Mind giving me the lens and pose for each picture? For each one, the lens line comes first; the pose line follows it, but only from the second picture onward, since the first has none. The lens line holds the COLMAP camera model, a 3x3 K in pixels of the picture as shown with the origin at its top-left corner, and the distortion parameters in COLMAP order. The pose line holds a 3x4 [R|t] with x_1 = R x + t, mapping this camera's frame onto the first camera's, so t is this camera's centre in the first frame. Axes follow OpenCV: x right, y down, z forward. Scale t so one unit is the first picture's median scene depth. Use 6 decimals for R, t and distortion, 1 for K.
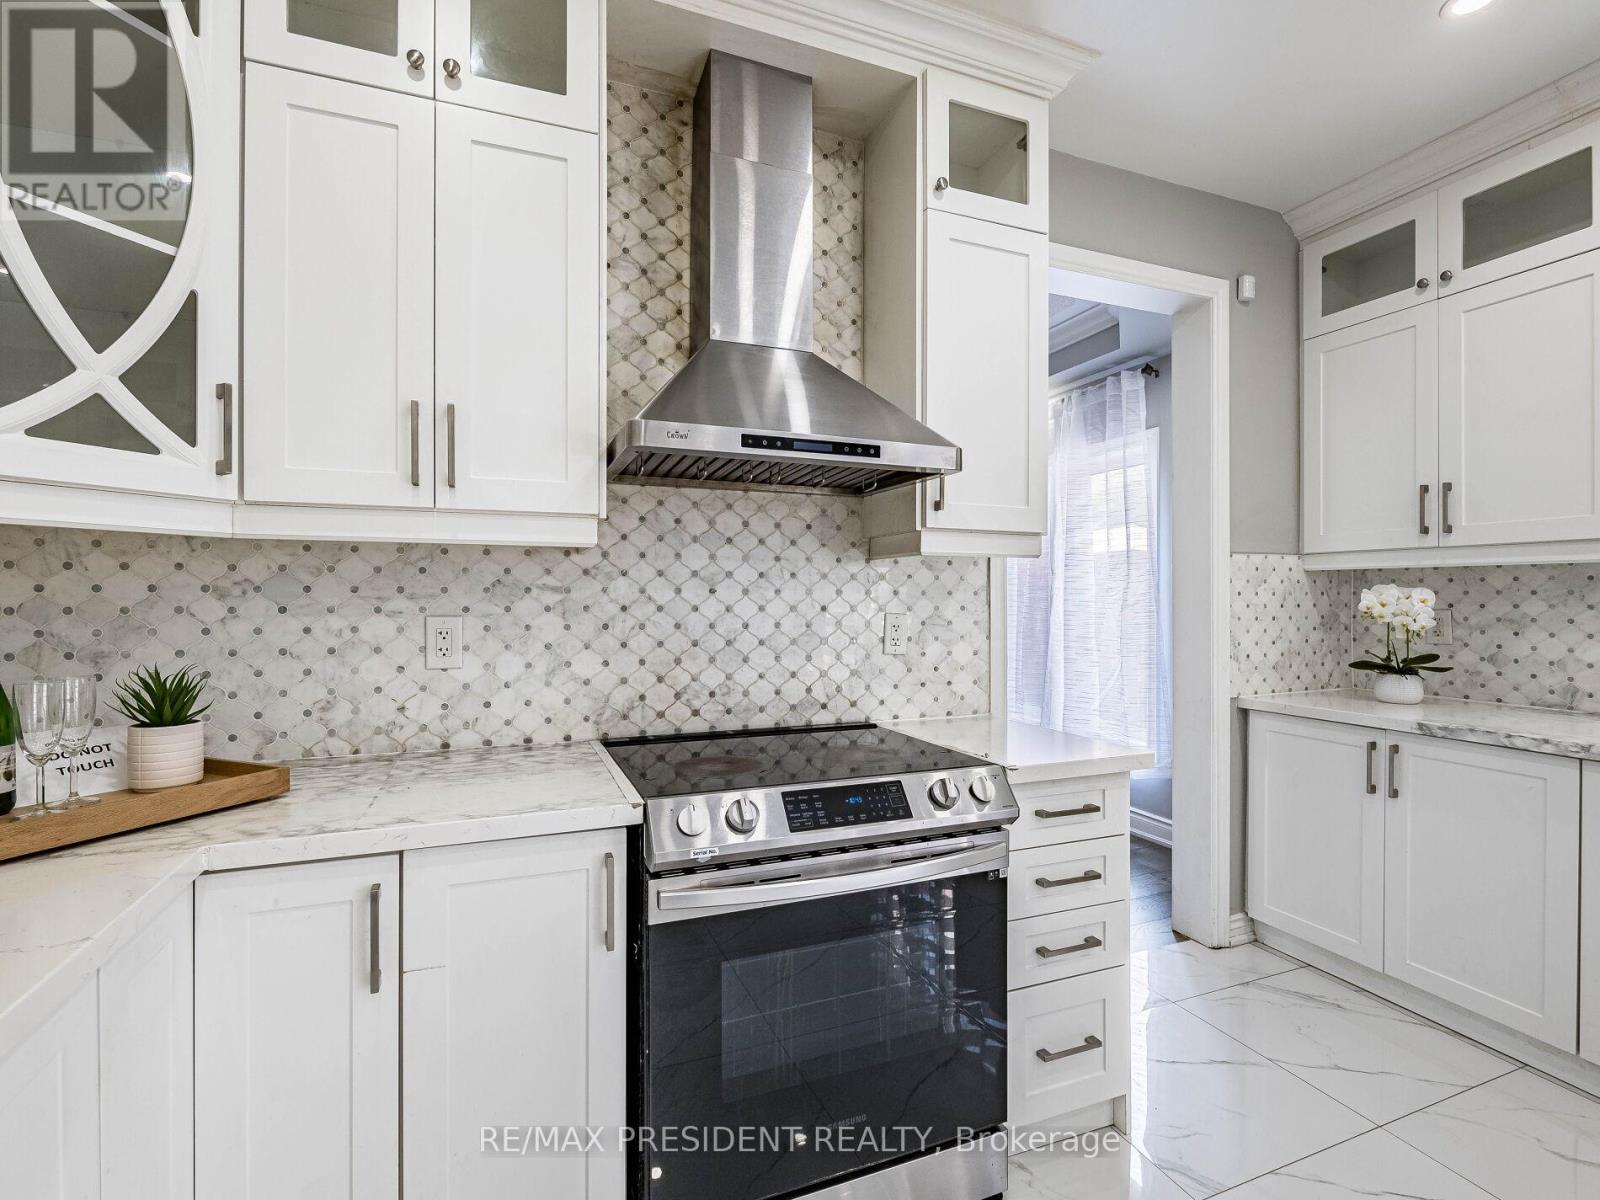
lens RADIAL K [[747.0, 0, 797.1], [0, 747.0, 598.3], [0, 0, 1]] dist [-0.013079, 0.000887]
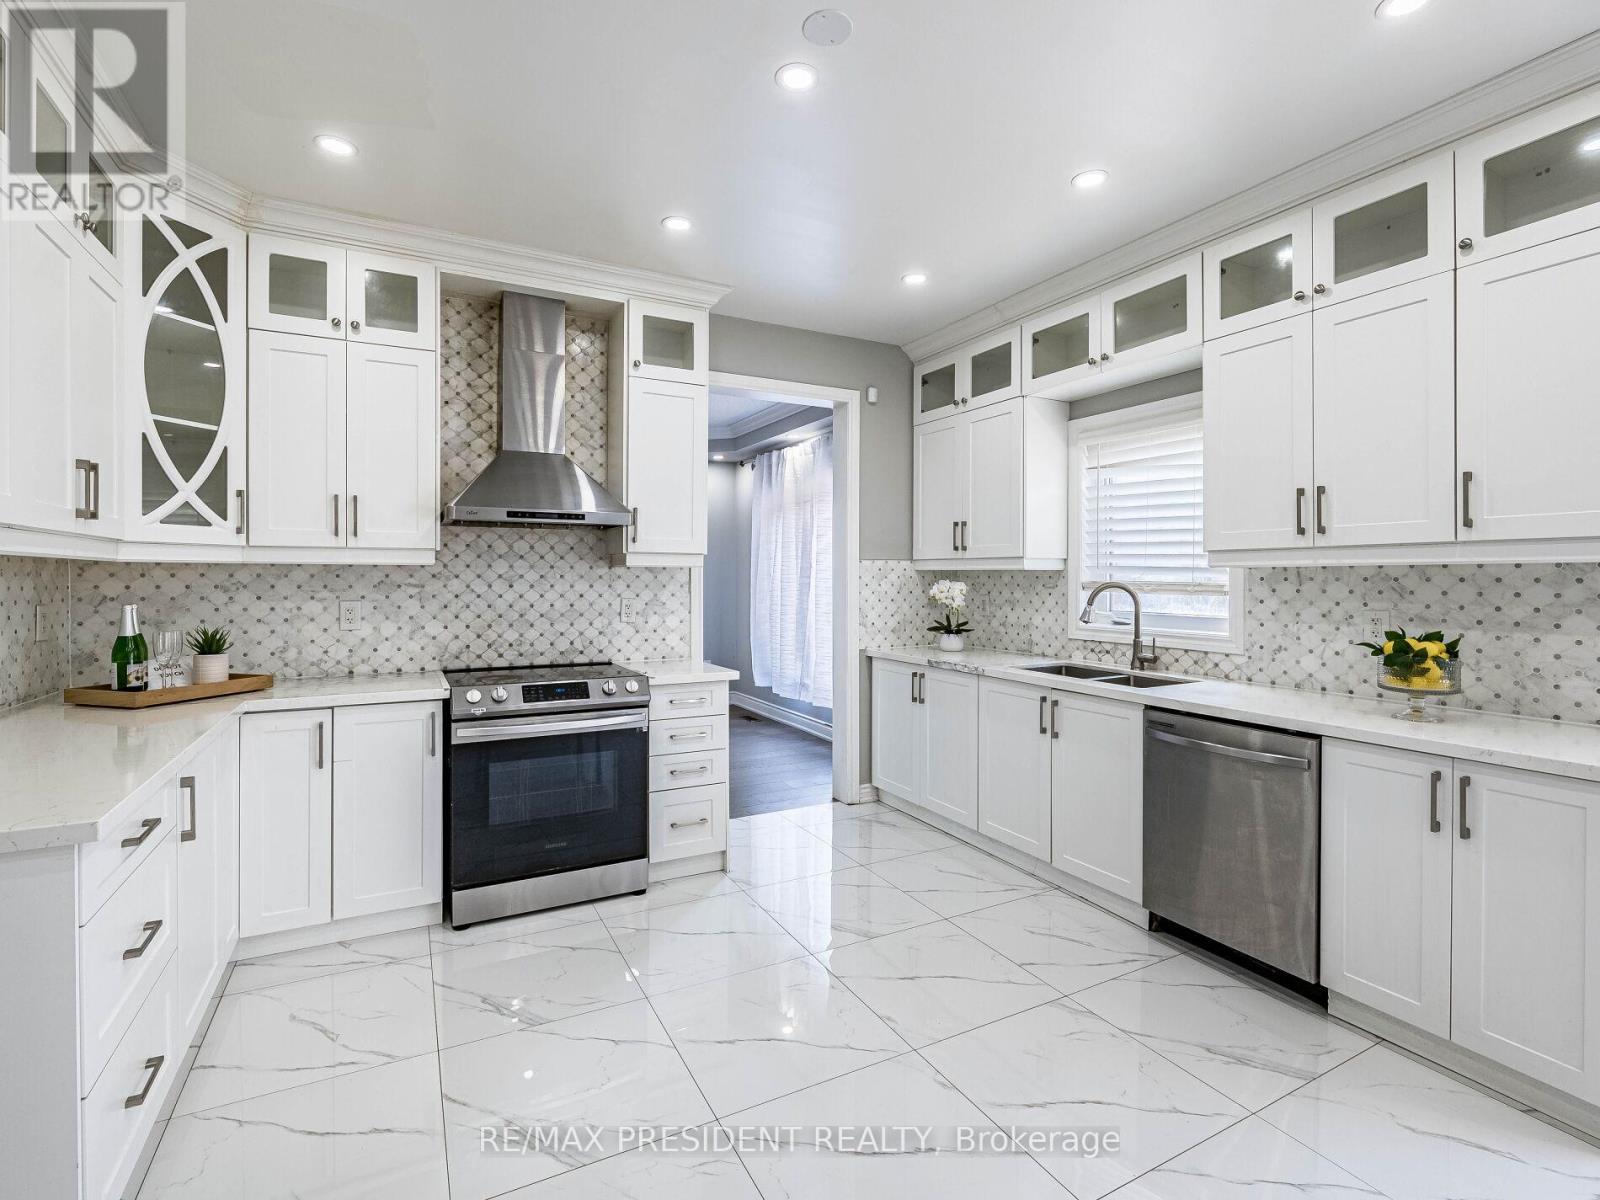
lens RADIAL K [[747.0, 0, 790.8], [0, 747.0, 579.4], [0, 0, 1]] dist [-0.013079, 0.000887]
pose [[0.994437, 0.000872, 0.105333, 0.348187], [-0.001091, 0.999997, 0.002023, -0.028833], [-0.105331, -0.002126, 0.994435, -0.791736]]
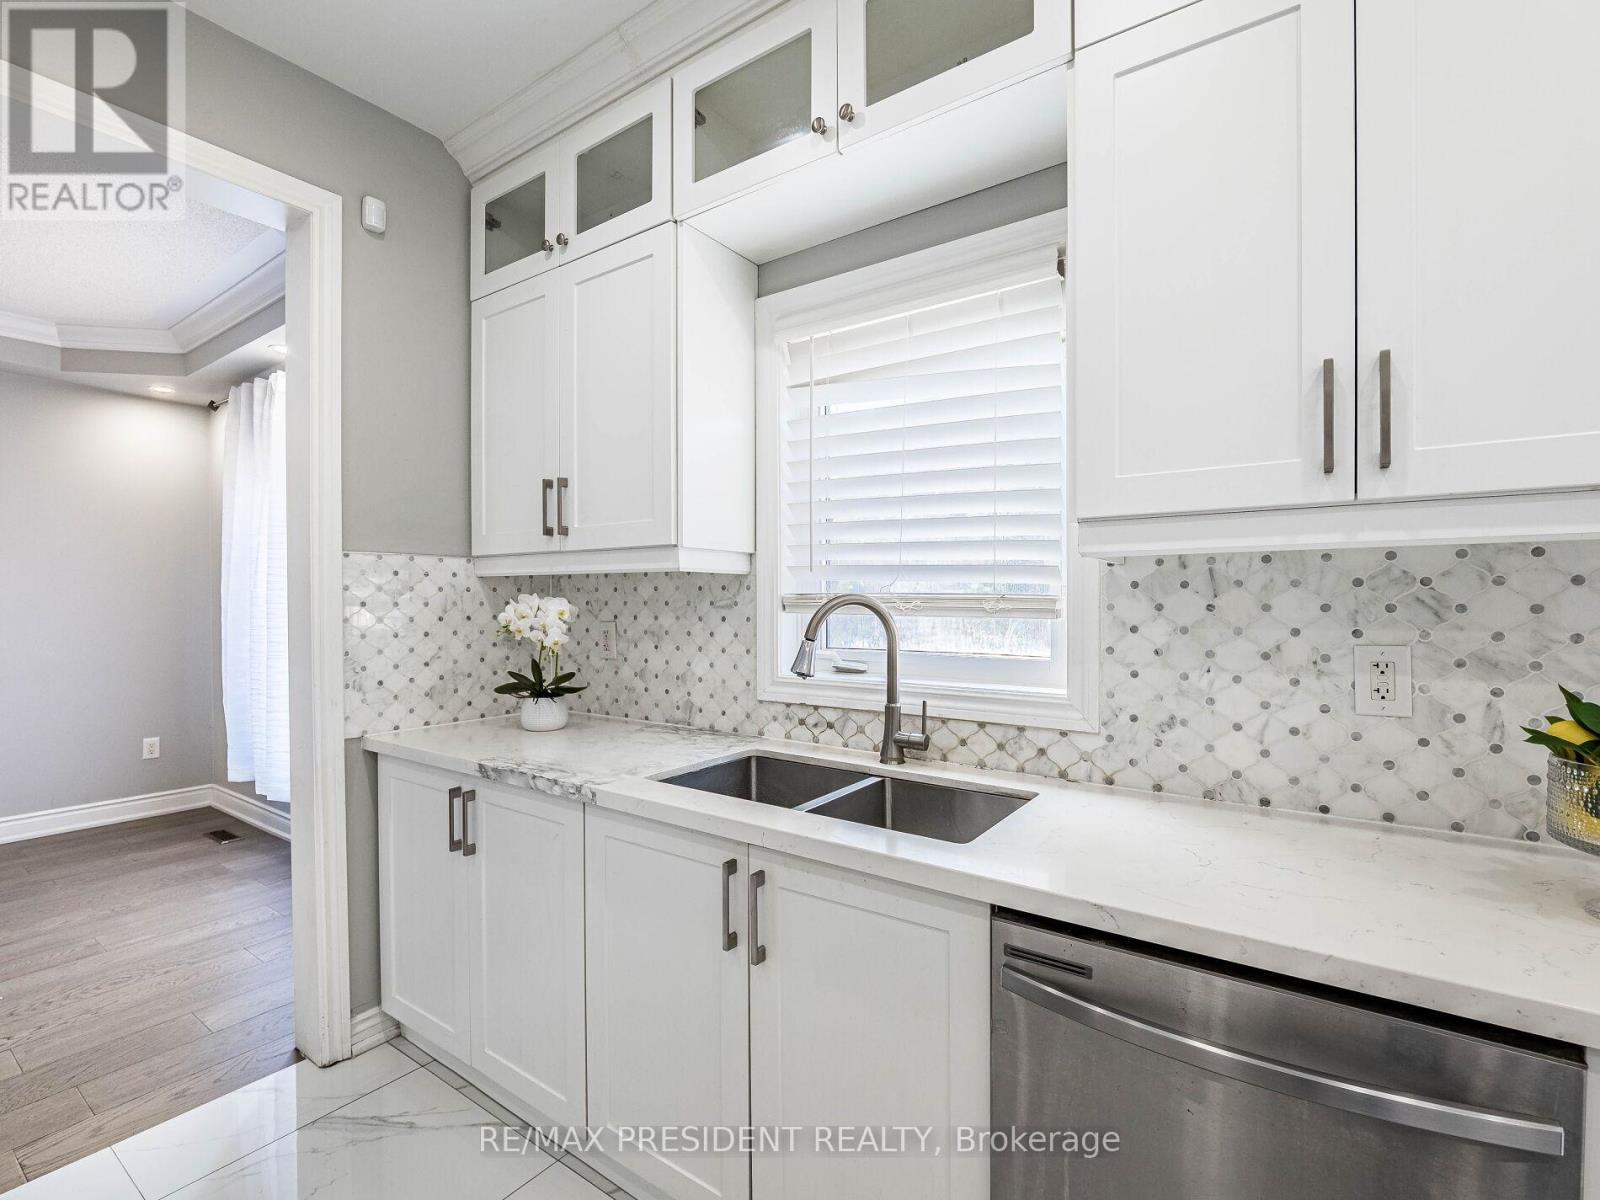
lens RADIAL K [[747.0, 0, 790.5], [0, 747.0, 611.0], [0, 0, 1]] dist [-0.013079, 0.000887]
pose [[0.839619, -0.008042, 0.543117, 0.730832], [0.001629, 0.999923, 0.012288, -0.011059], [-0.543174, -0.009432, 0.839567, 0.133000]]
